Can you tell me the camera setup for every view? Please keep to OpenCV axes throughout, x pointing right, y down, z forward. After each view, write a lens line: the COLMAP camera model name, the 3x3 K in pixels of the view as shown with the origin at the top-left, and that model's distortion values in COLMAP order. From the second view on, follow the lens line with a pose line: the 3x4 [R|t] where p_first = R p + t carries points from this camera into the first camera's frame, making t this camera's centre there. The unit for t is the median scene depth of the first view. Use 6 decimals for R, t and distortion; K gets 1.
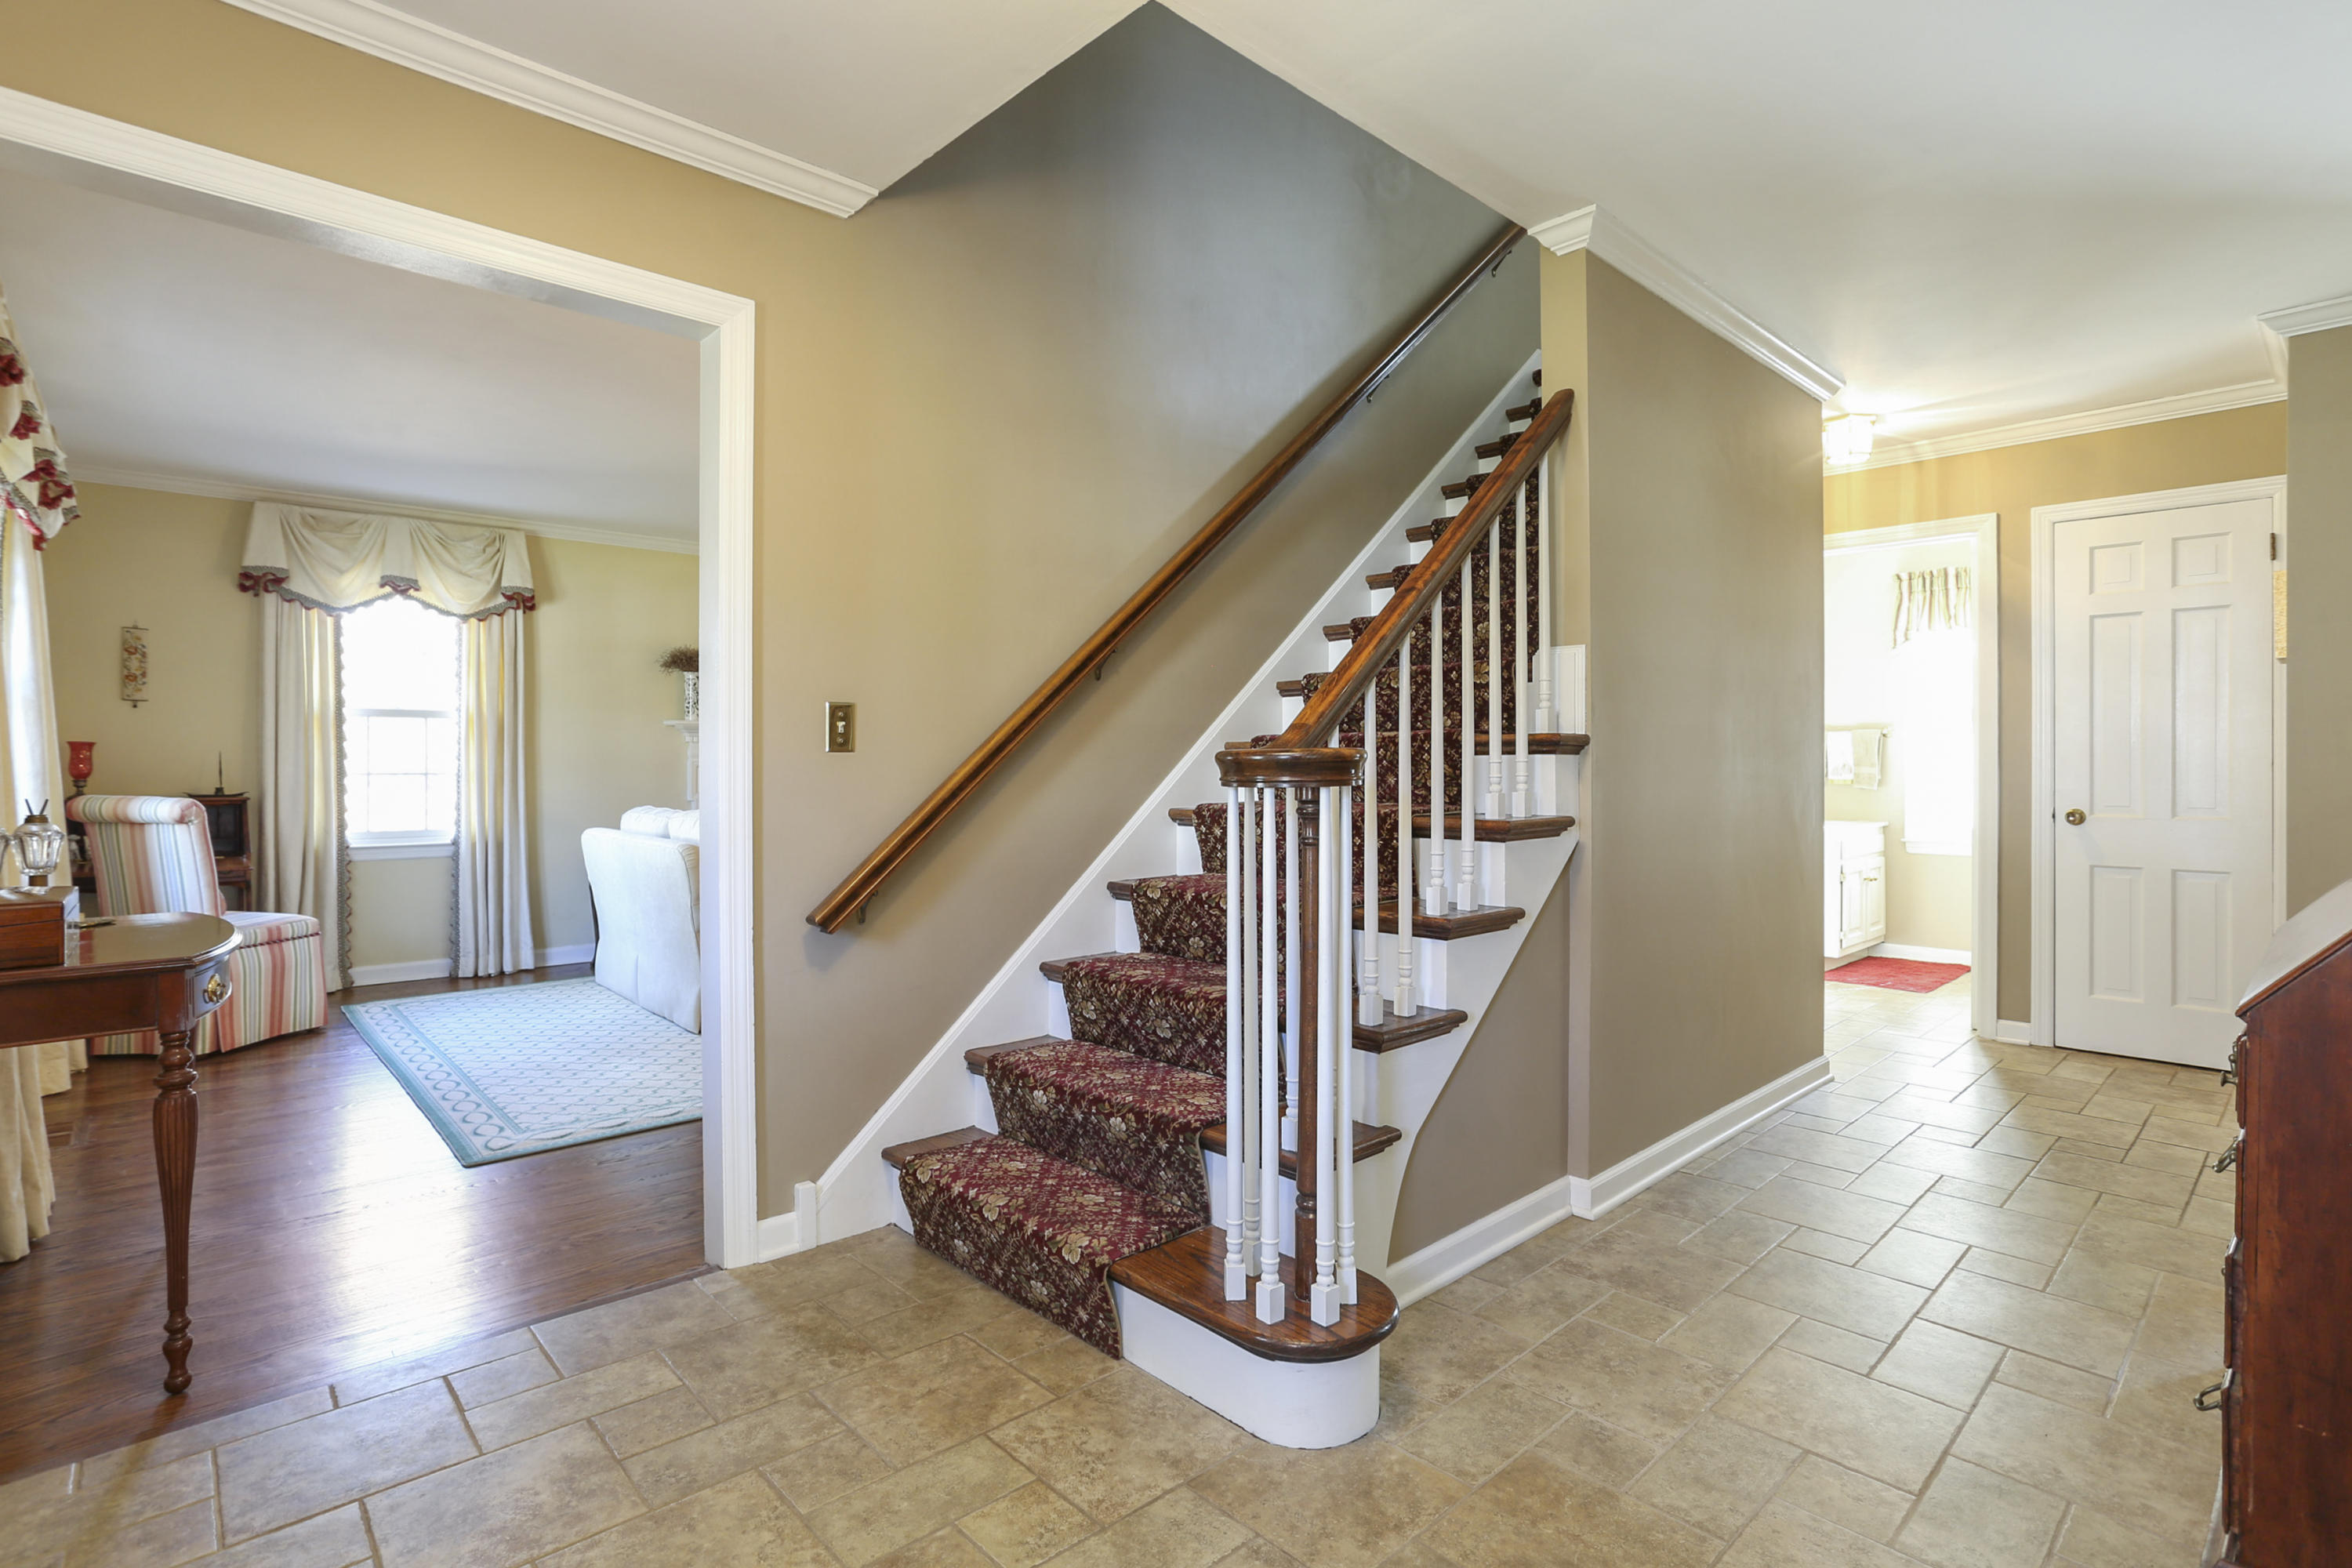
lens RADIAL K [[1133.4, 0, 1173.9], [0, 1133.4, 769.2], [0, 0, 1]] dist [-0.027500, 0.004971]
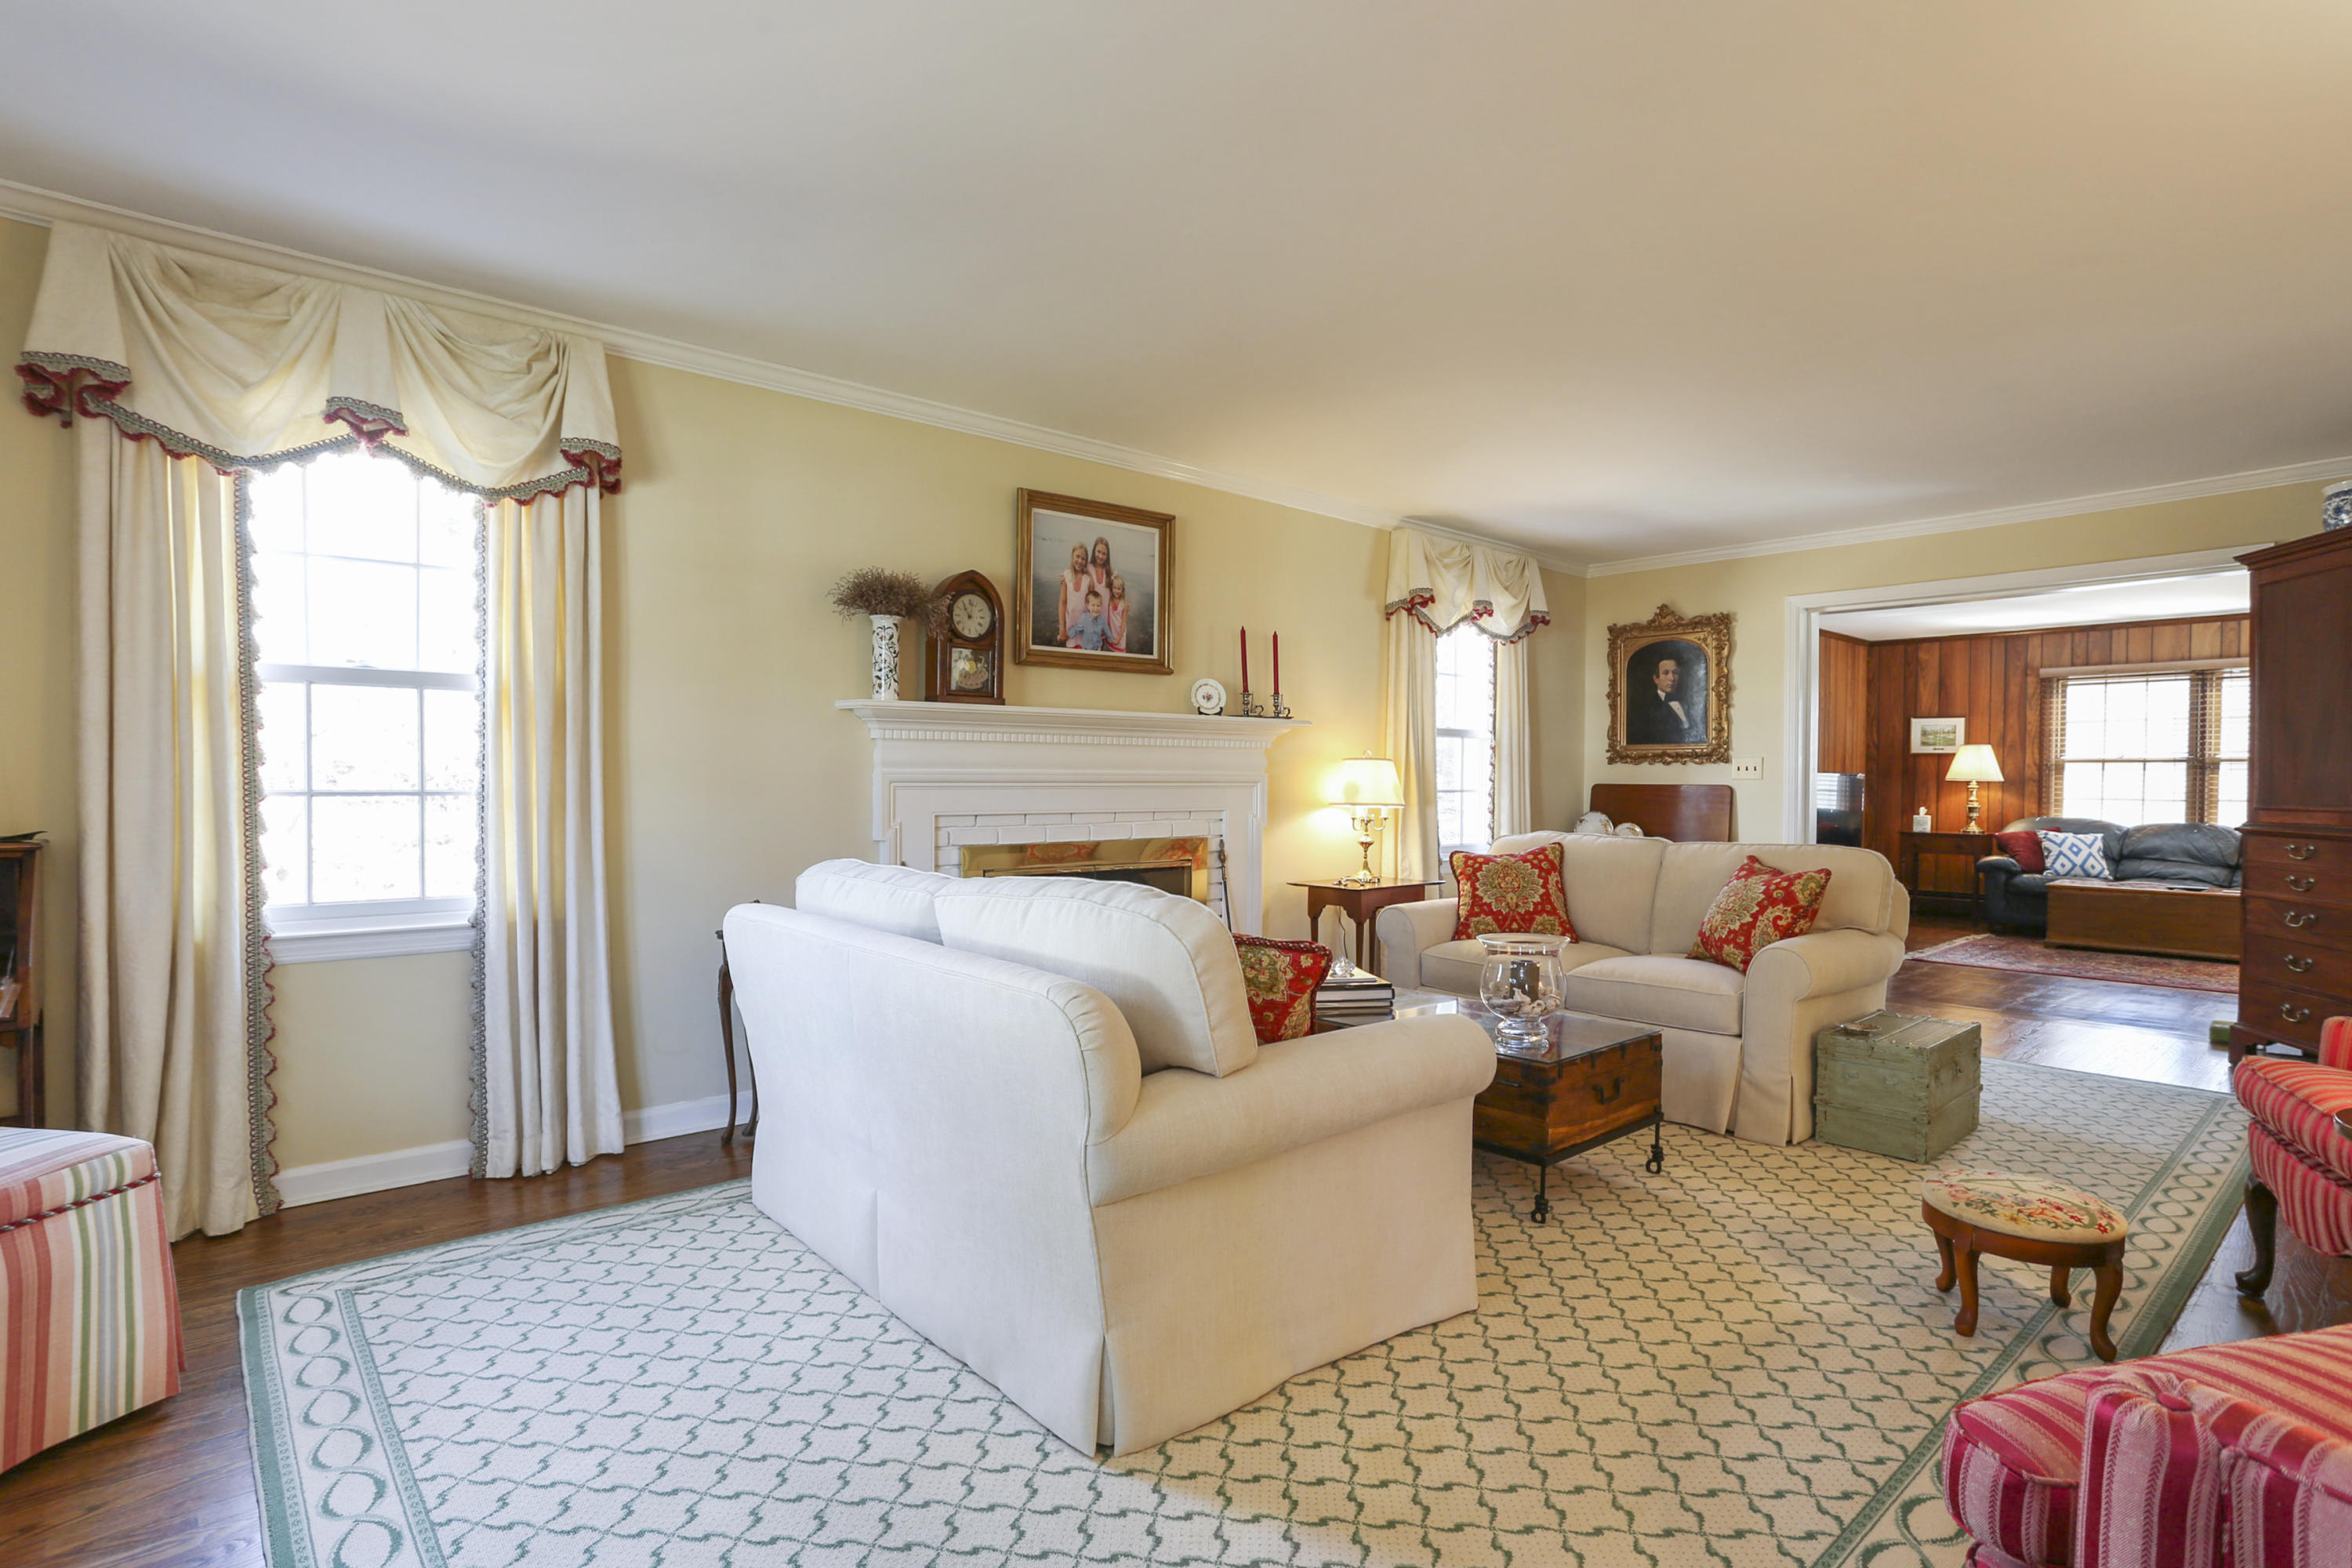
lens RADIAL K [[1133.4, 0, 1164.7], [0, 1133.4, 801.9], [0, 0, 1]] dist [-0.027500, 0.004971]
pose [[0.999540, 0.005967, -0.029722, -0.317338], [-0.005367, 0.999781, 0.020248, -0.004445], [0.029836, -0.020079, 0.999353, 0.507418]]
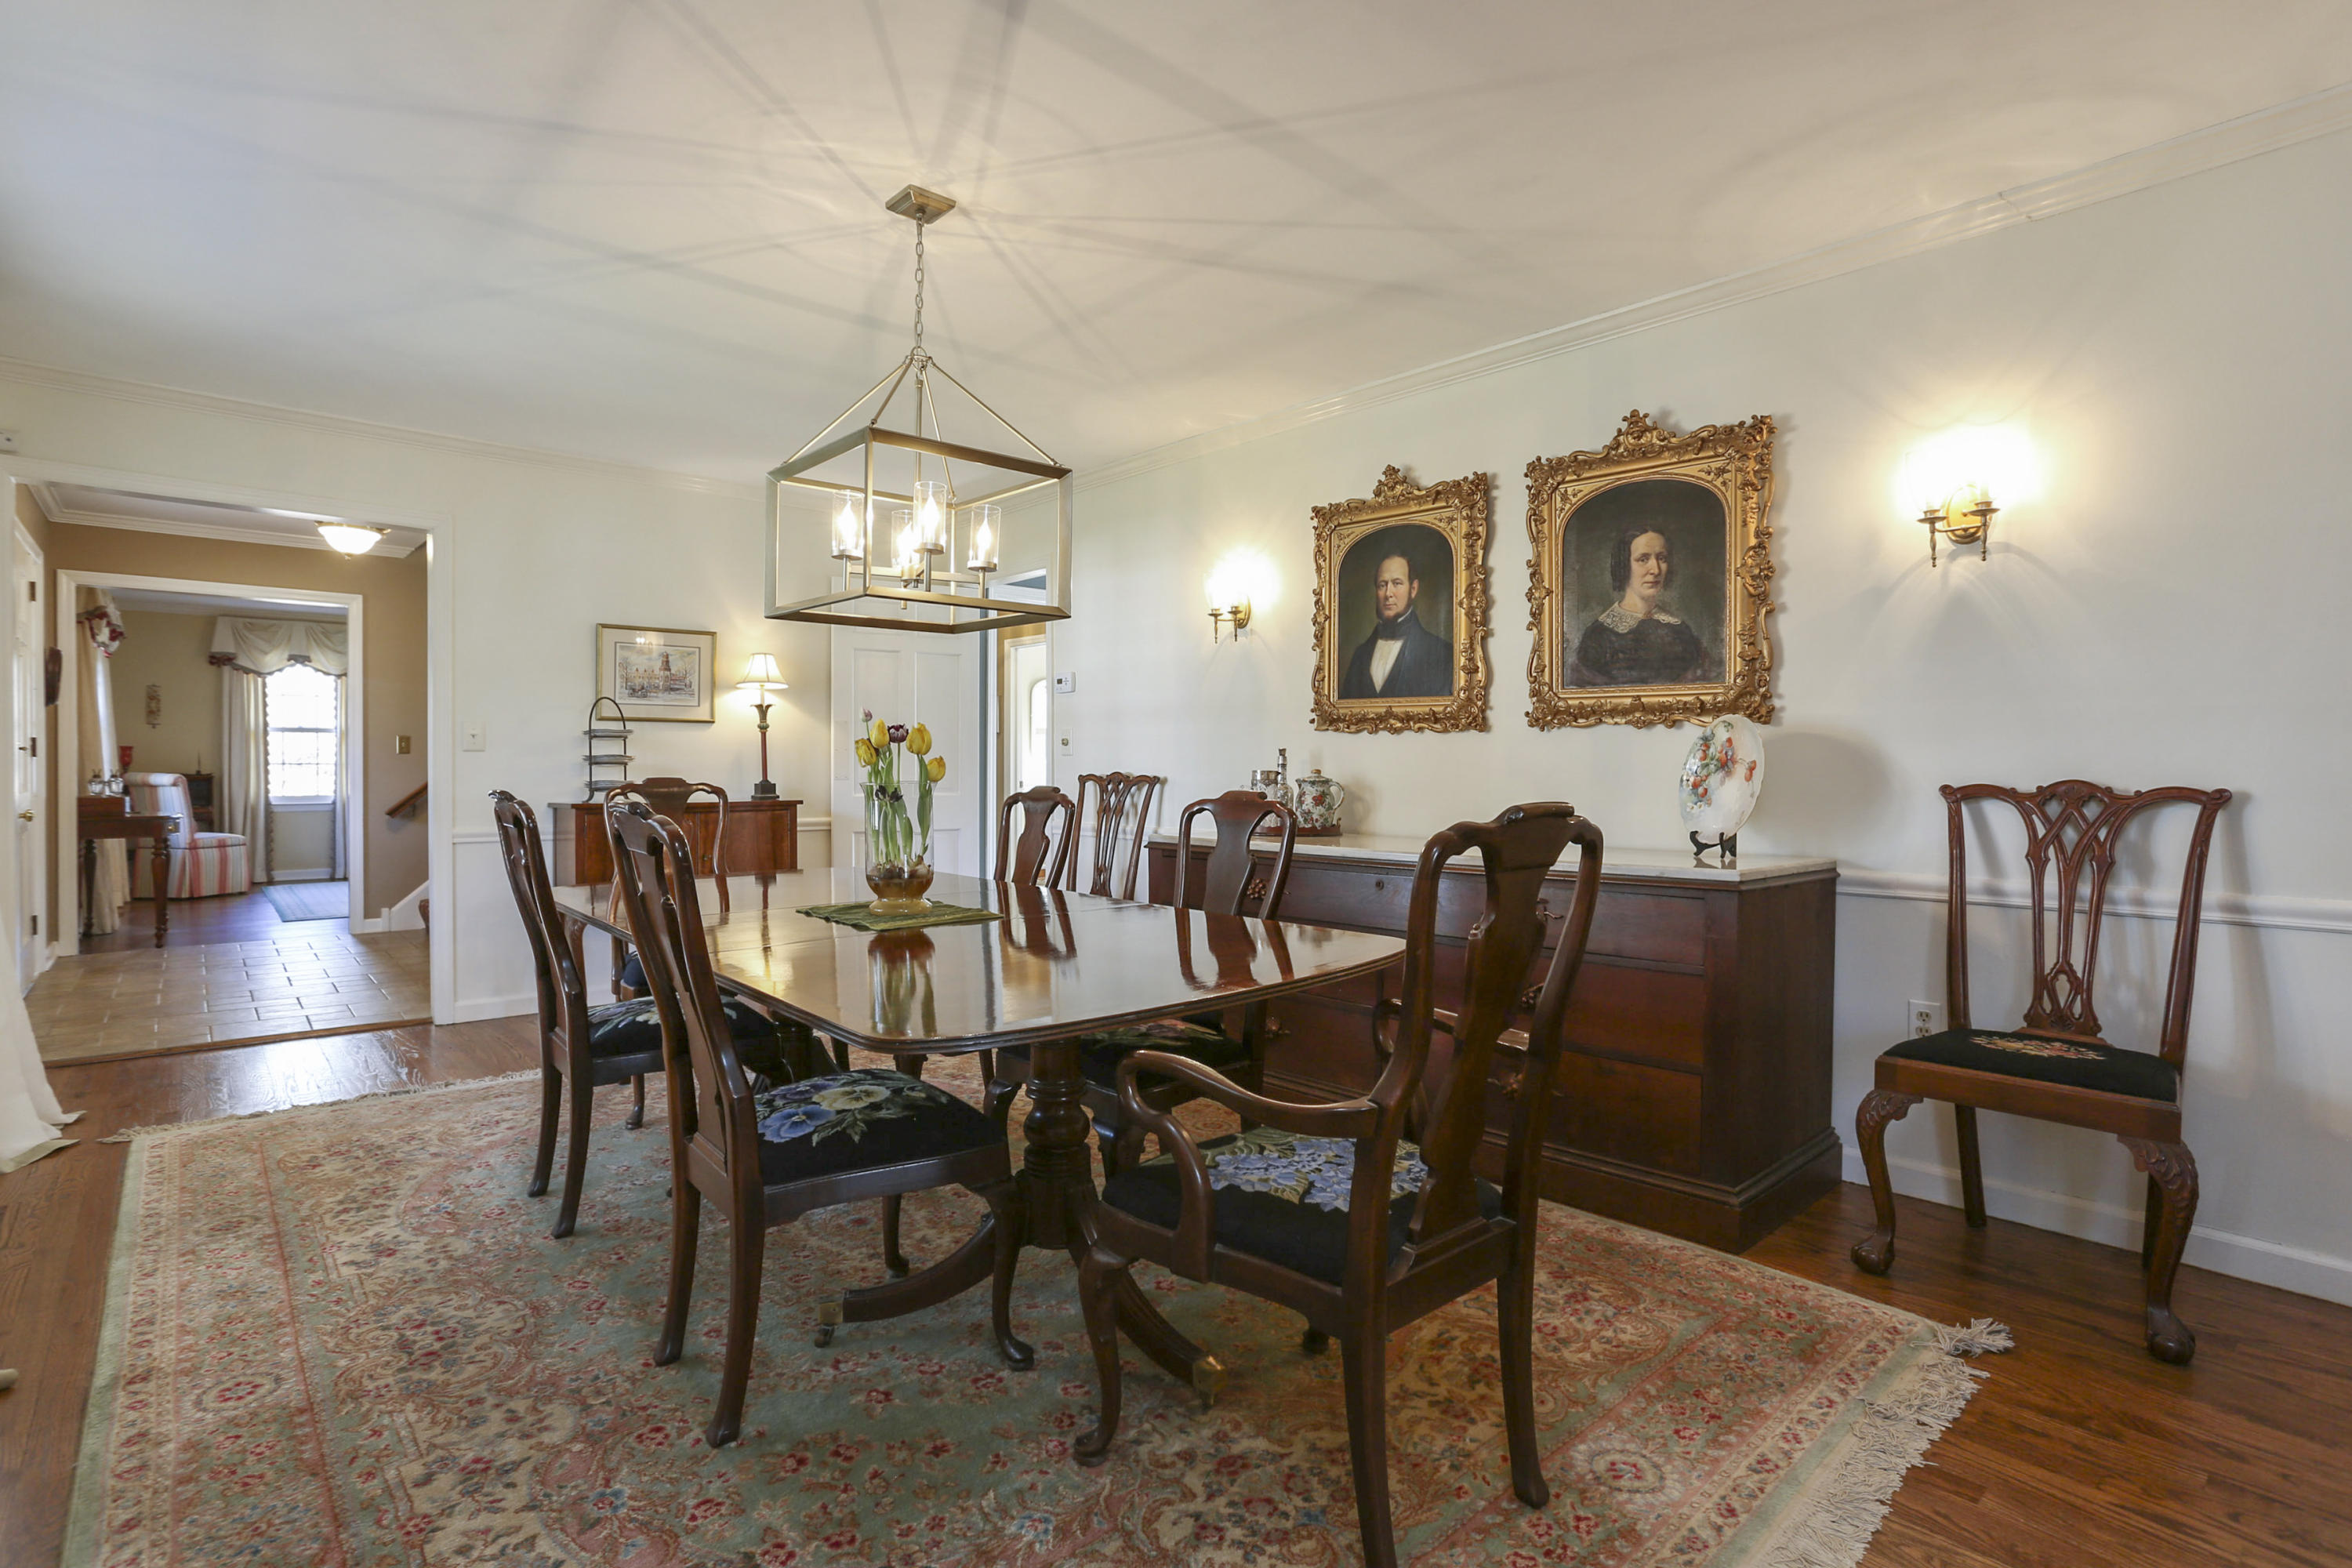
lens RADIAL K [[1133.4, 0, 1184.0], [0, 1133.4, 778.7], [0, 0, 1]] dist [-0.027500, 0.004971]
pose [[0.999887, 0.002892, -0.014744, 0.771681], [-0.002787, 0.999971, 0.007146, 0.011692], [0.014764, -0.007104, 0.999866, -0.789891]]
